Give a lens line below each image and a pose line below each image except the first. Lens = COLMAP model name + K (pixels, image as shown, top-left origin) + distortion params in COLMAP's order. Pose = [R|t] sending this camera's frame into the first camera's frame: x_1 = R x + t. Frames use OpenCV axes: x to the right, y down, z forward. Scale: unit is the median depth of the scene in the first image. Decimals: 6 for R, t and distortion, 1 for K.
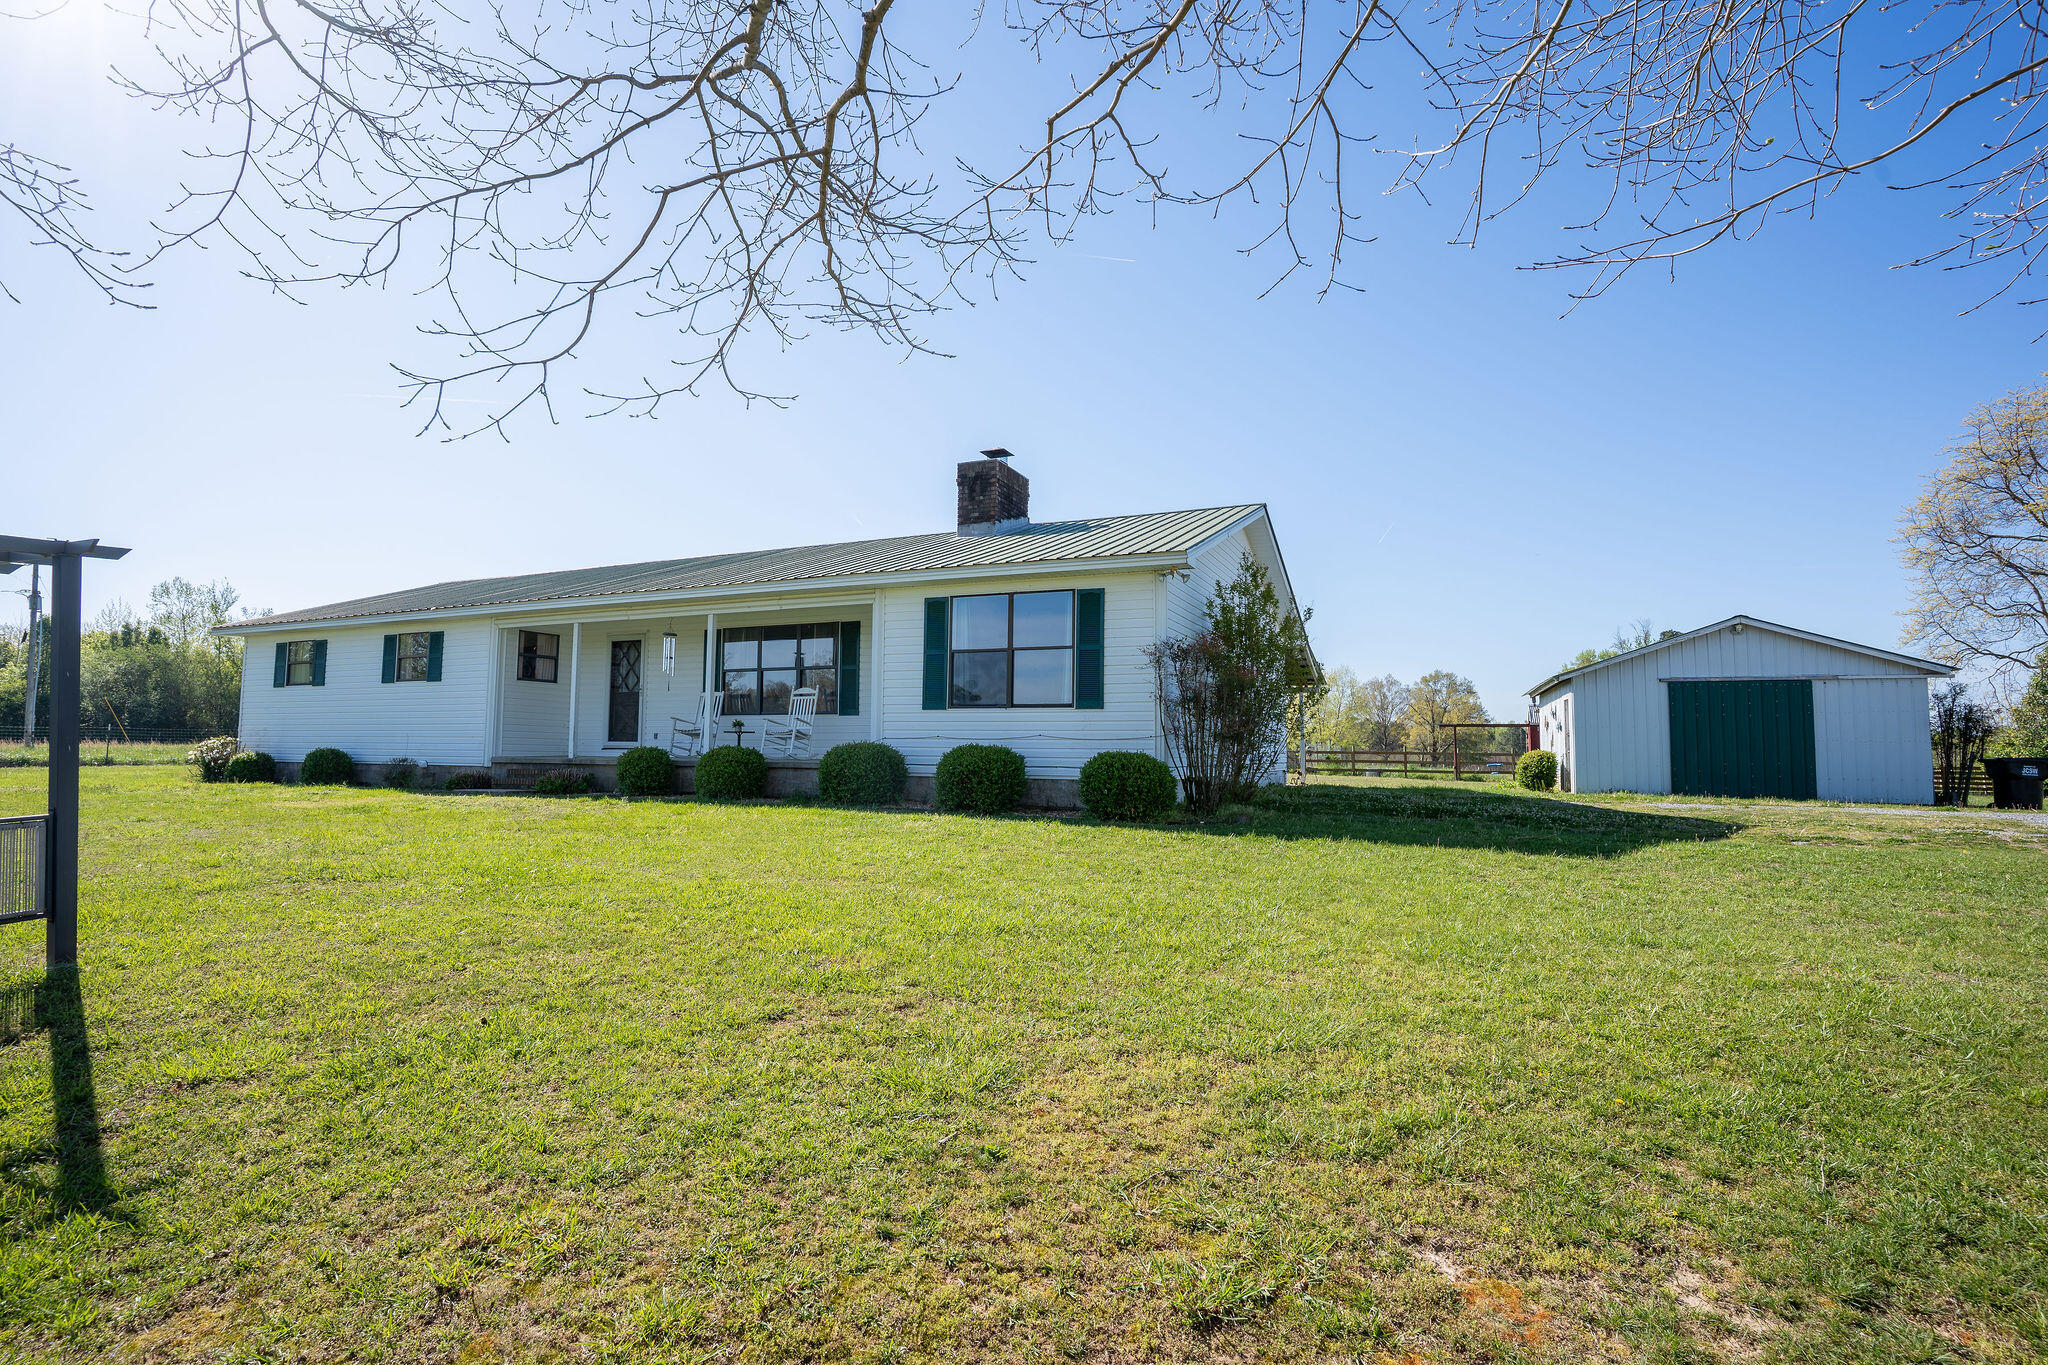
lens RADIAL K [[1000.2, 0, 1007.6], [0, 1000.2, 673.6], [0, 0, 1]] dist [-0.051886, 0.009976]
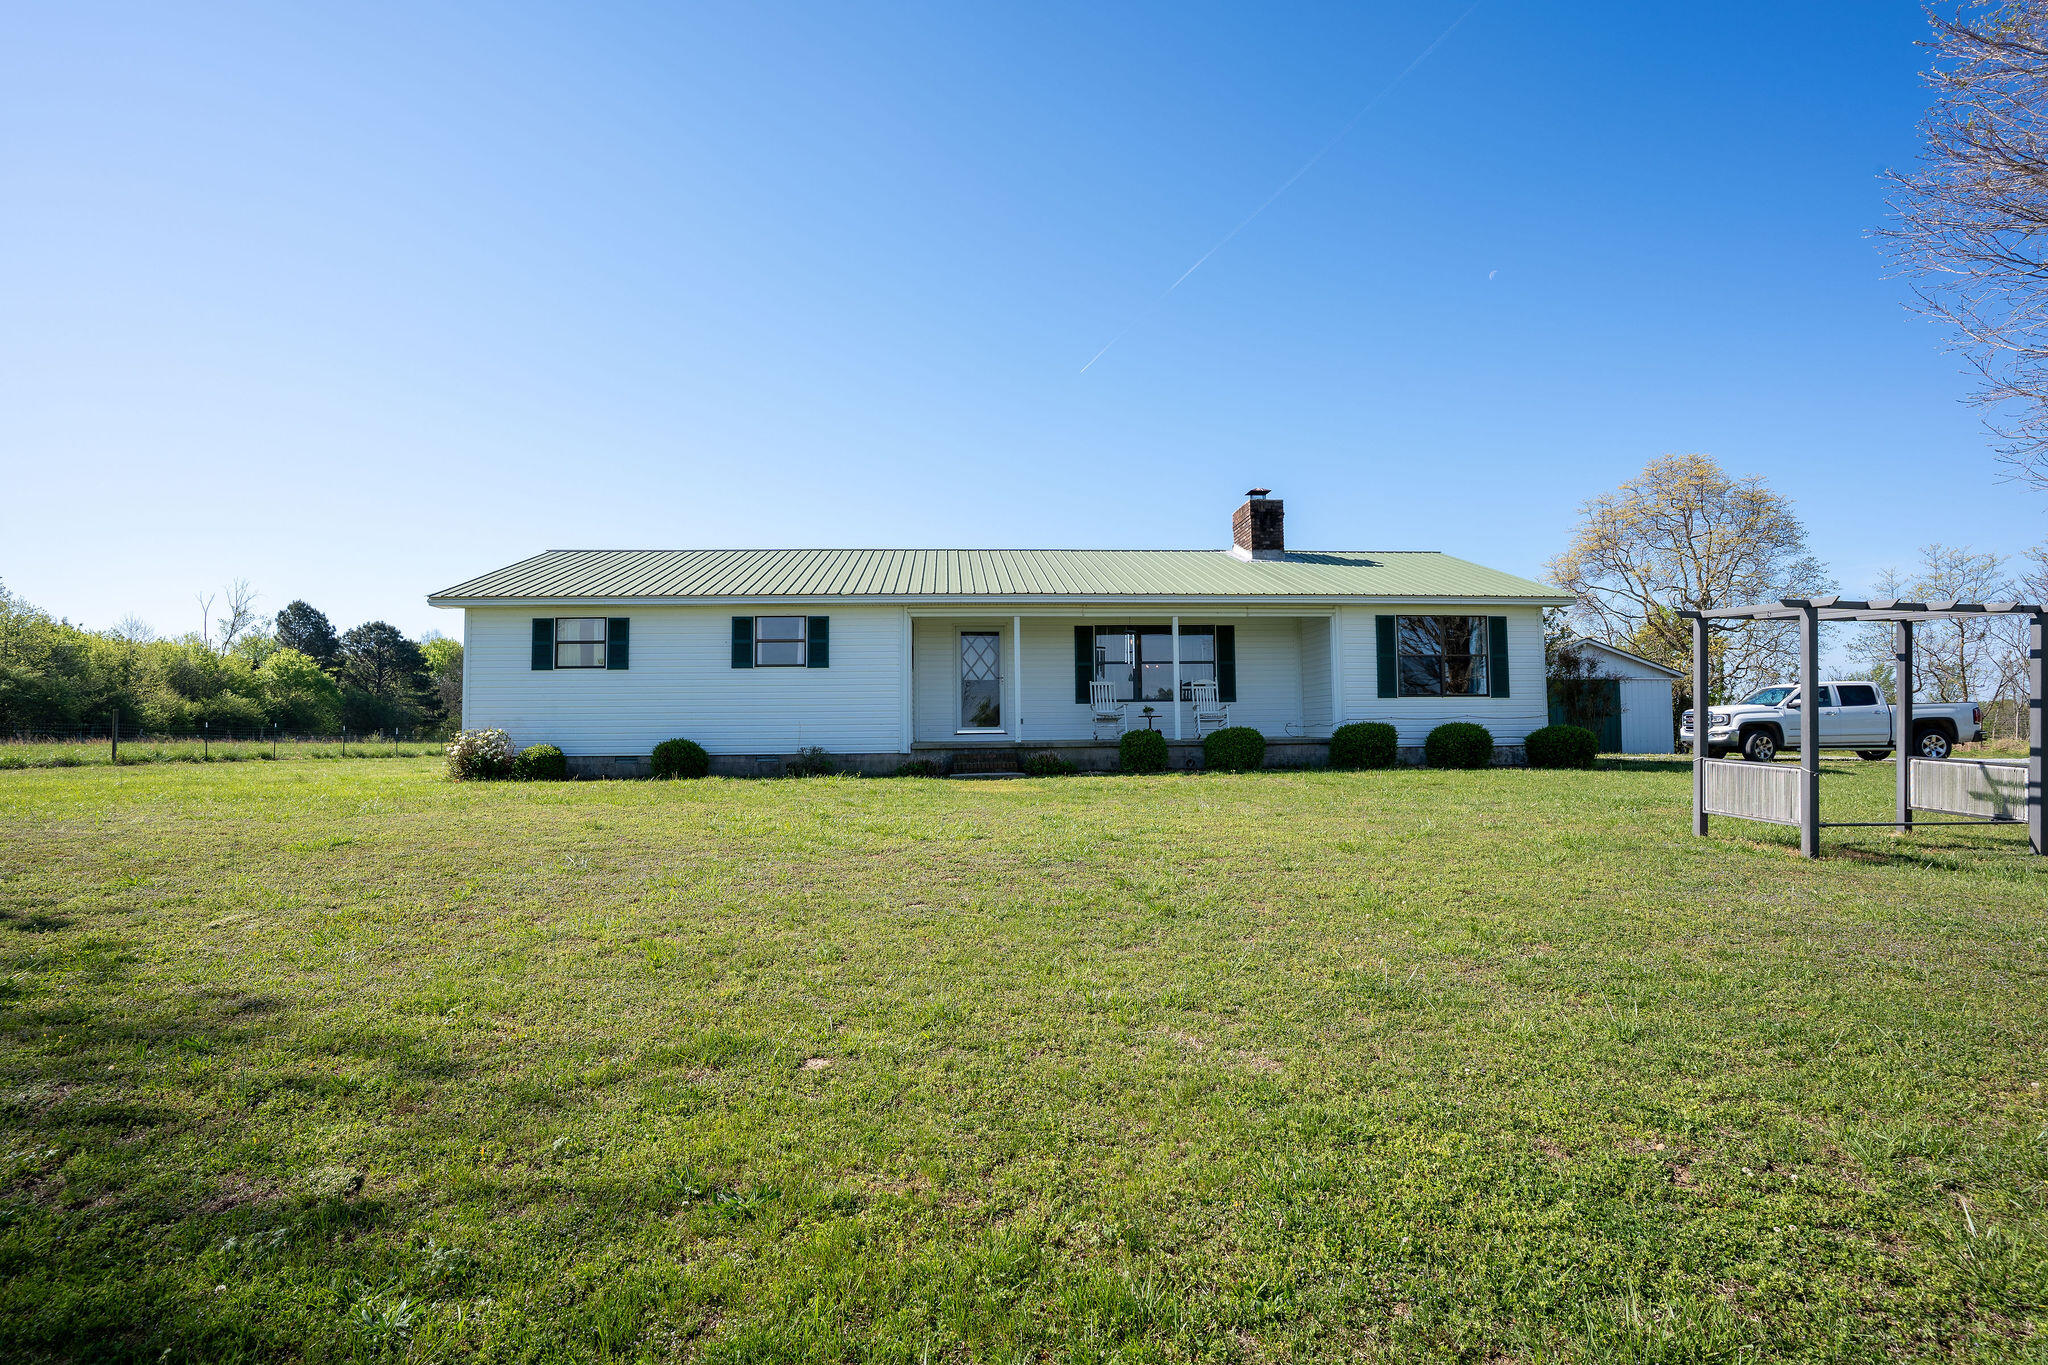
lens RADIAL K [[1000.2, 0, 1013.8], [0, 1000.2, 672.2], [0, 0, 1]] dist [-0.051886, 0.009976]
pose [[0.879538, 0.012933, 0.475654, -0.928224], [-0.021484, 0.999690, 0.012546, -0.004205], [-0.475344, -0.021253, 0.879543, 0.039762]]
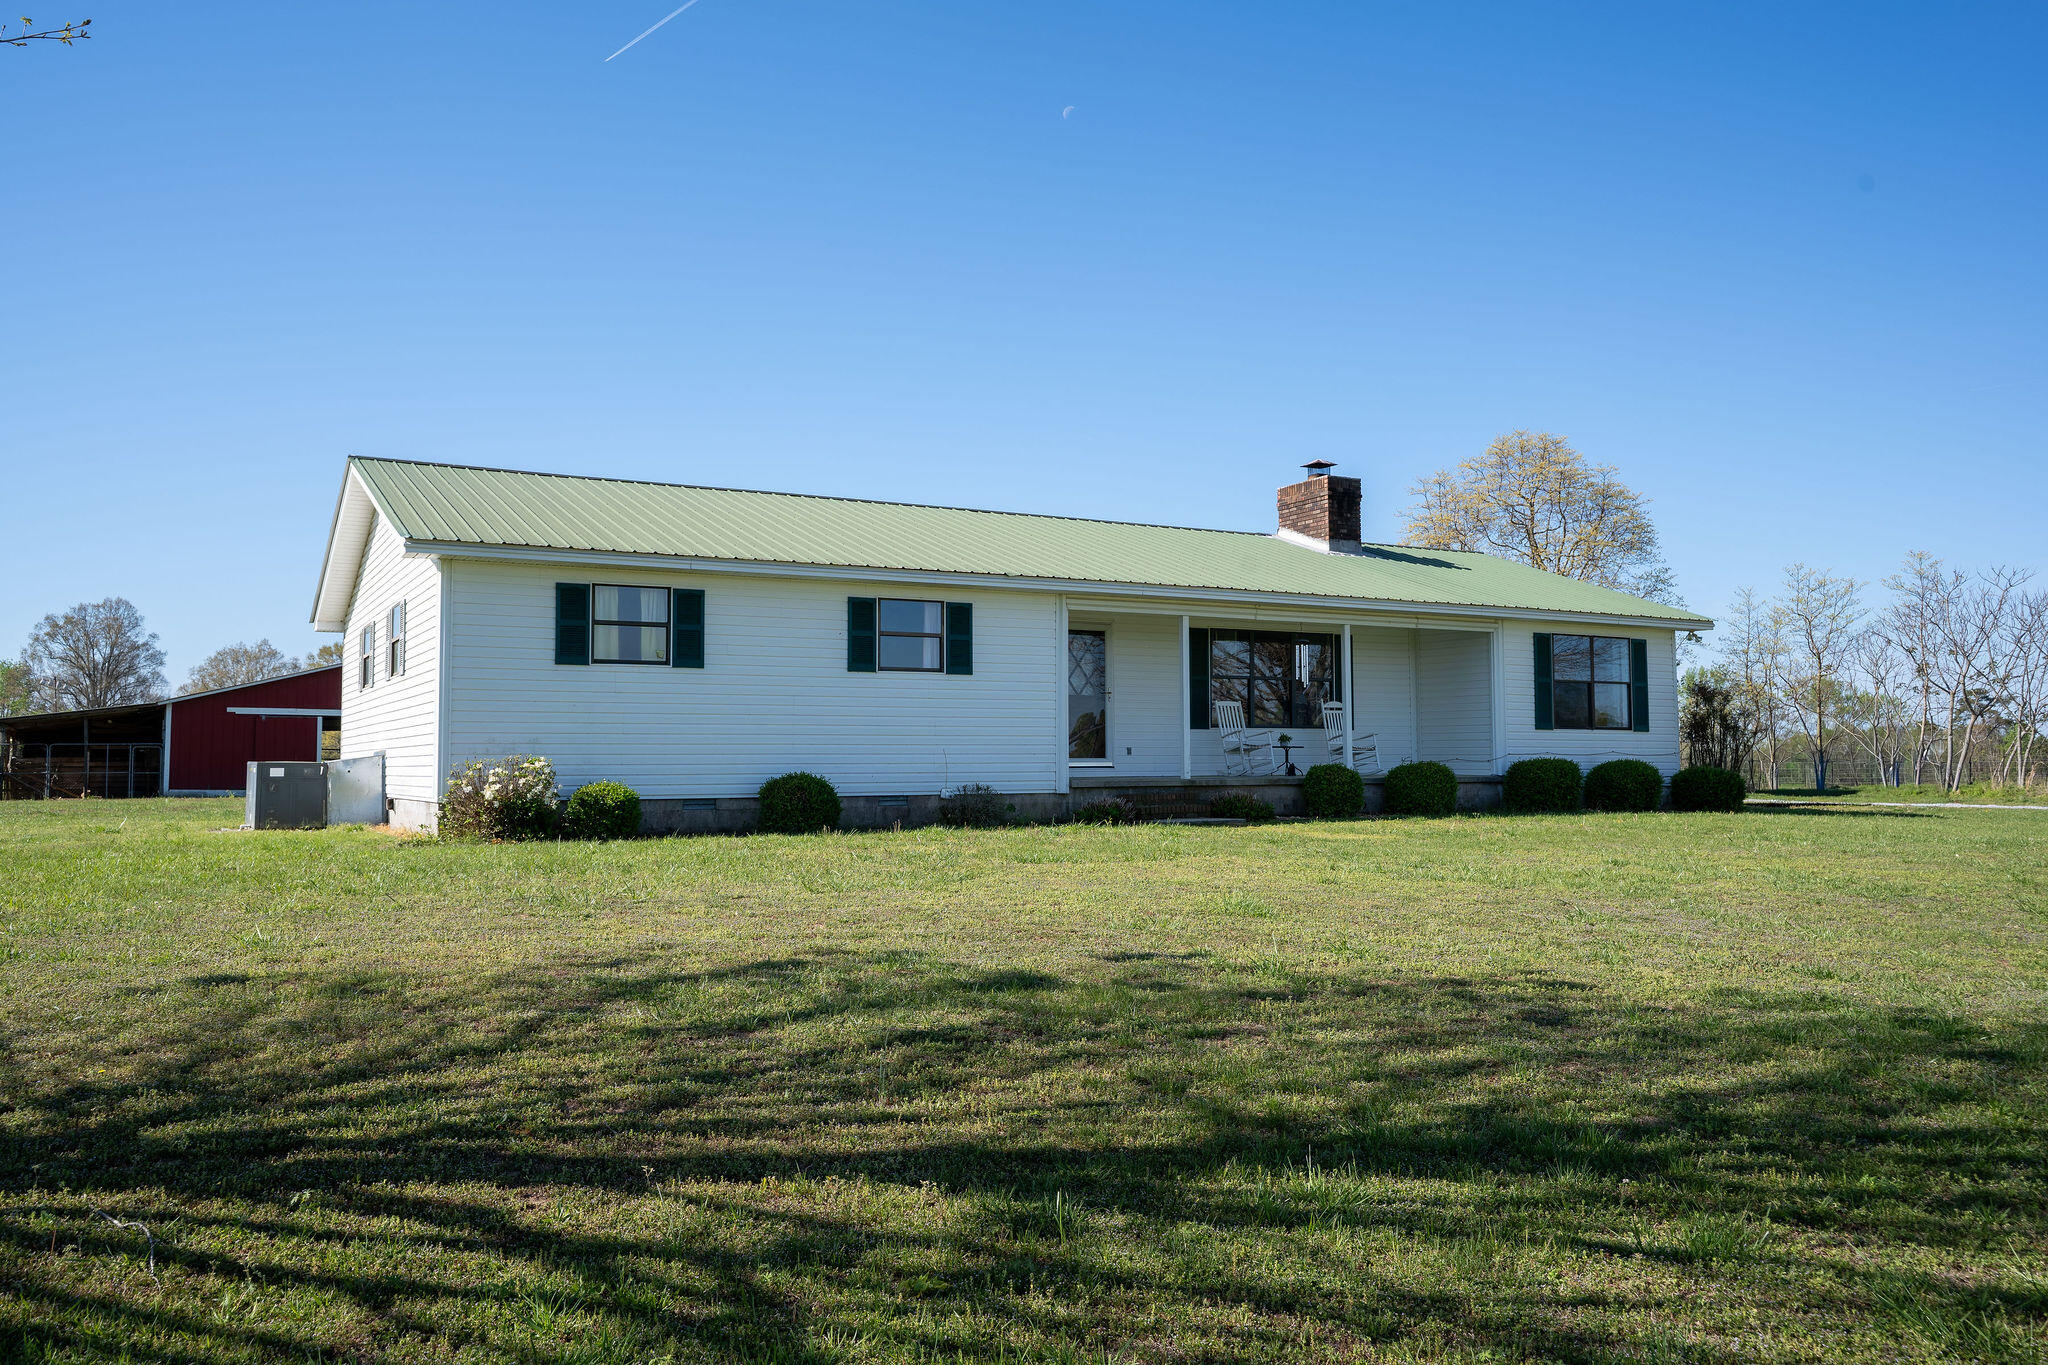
lens RADIAL K [[1585.4, 0, 1022.9], [0, 1585.4, 675.7], [0, 0, 1]] dist [0.059600, 0.009715]
pose [[0.589164, 0.036179, 0.807203, -1.539281], [-0.055514, 0.998449, -0.004232, 0.011760], [-0.806104, -0.042317, 0.590259, 0.313377]]
